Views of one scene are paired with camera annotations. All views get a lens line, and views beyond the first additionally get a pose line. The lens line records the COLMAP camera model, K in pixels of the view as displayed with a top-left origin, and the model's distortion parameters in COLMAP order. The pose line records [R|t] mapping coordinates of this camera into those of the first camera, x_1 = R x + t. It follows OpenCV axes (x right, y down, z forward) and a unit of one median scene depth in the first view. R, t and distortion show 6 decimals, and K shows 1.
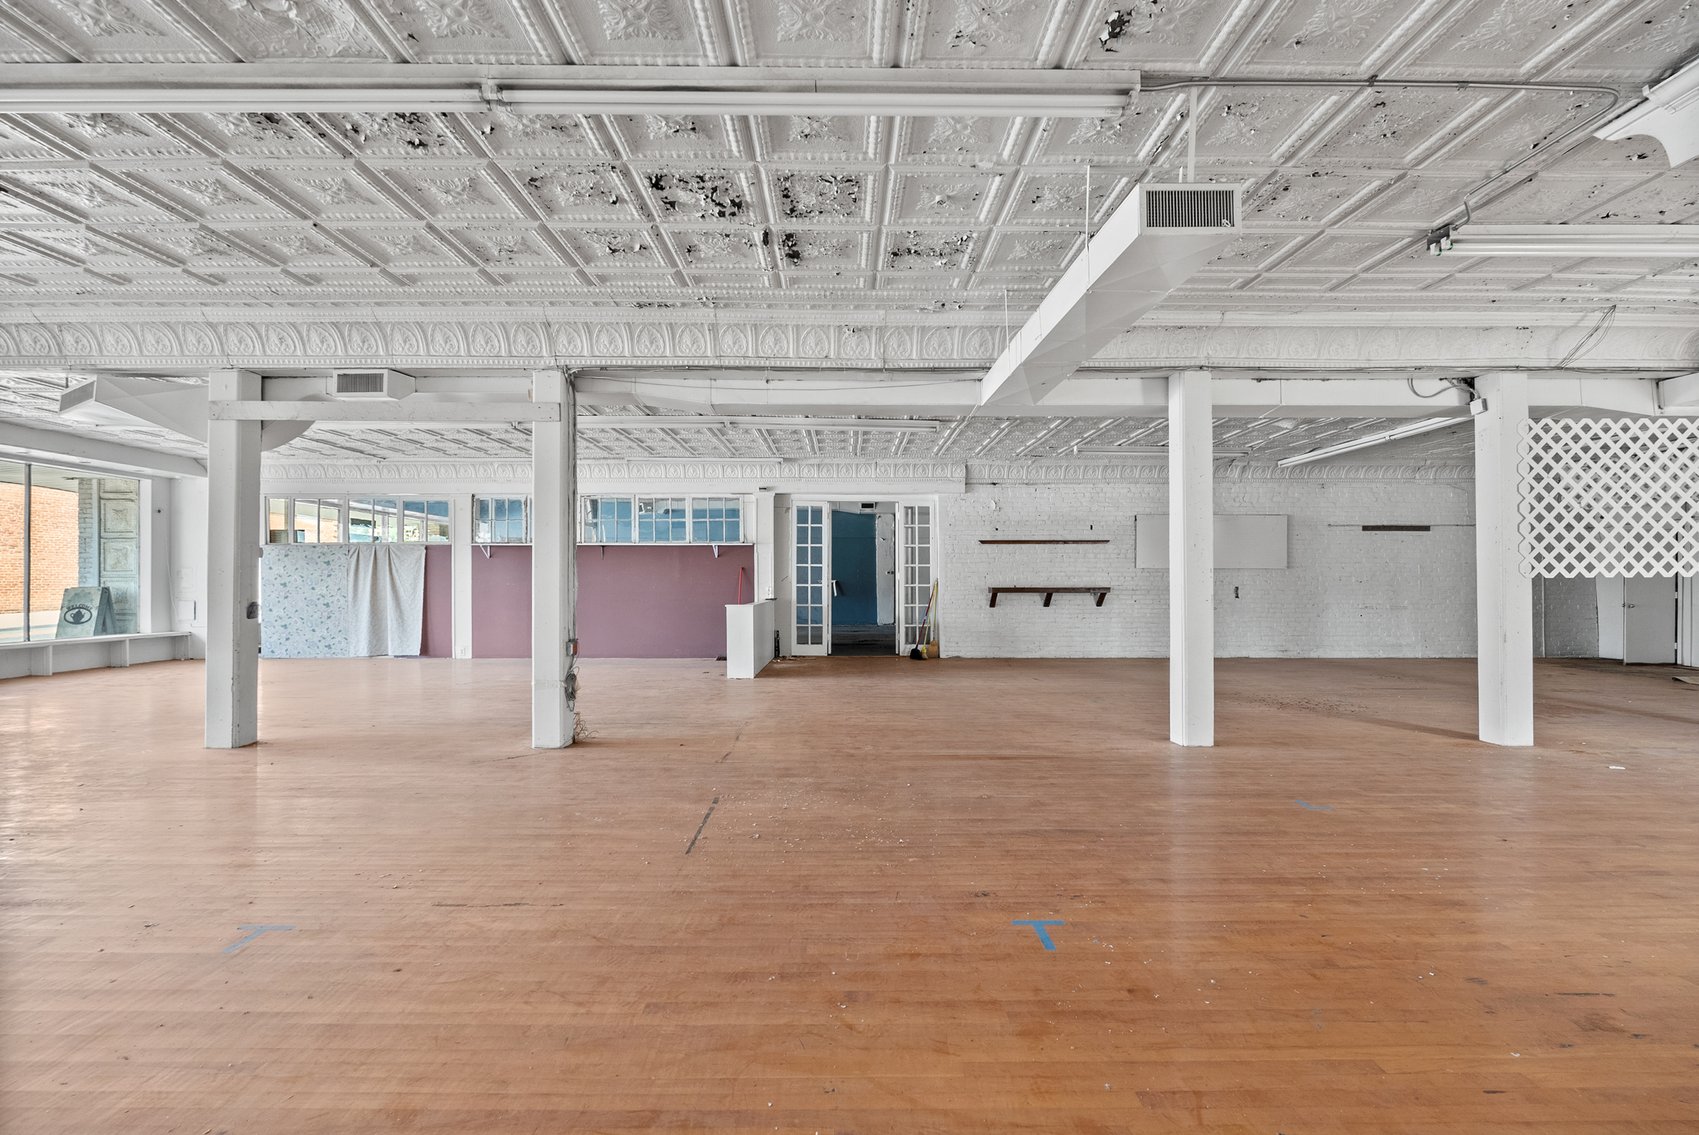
lens RADIAL K [[796.5, 0, 853.0], [0, 796.5, 574.8], [0, 0, 1]] dist [-0.001975, 0.000004]
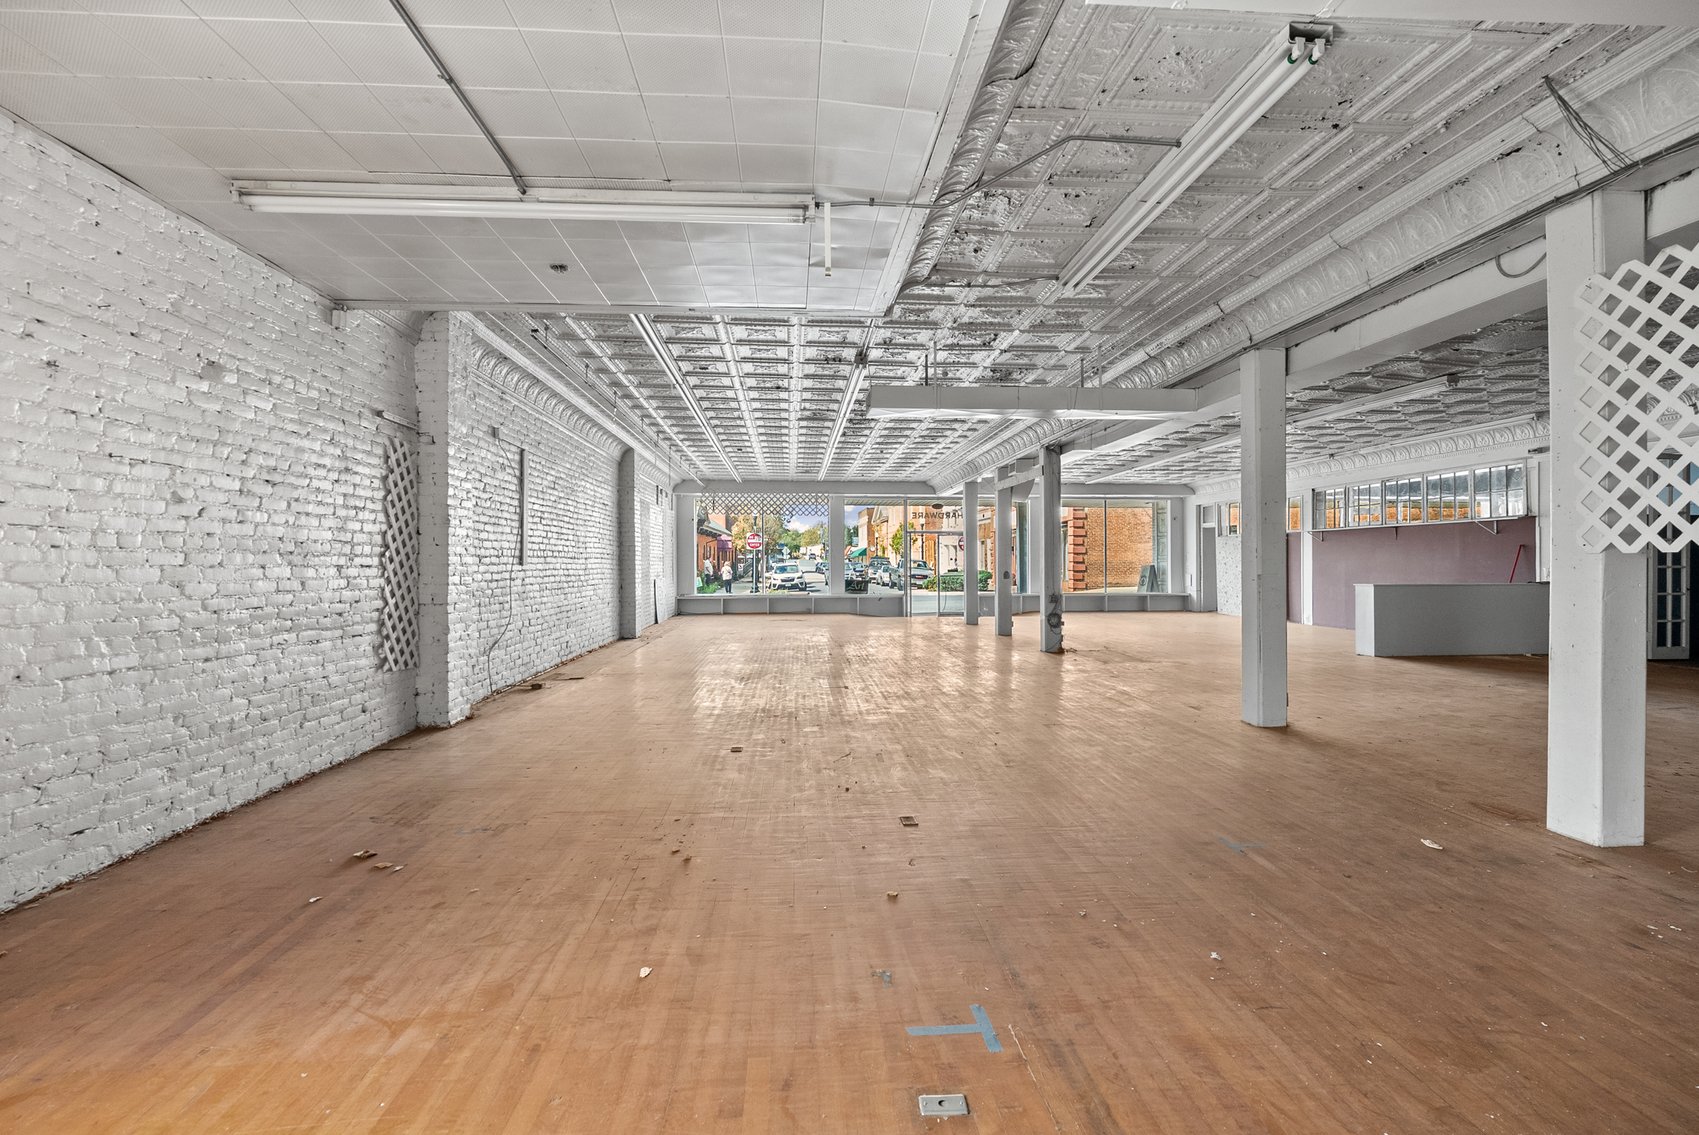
lens RADIAL K [[796.5, 0, 851.7], [0, 796.5, 566.4], [0, 0, 1]] dist [-0.001975, 0.000004]
pose [[0.057162, 0.003550, -0.998359, 0.763579], [0.014479, 0.999886, 0.004385, 0.001557], [0.998260, -0.014706, 0.057104, 0.238089]]
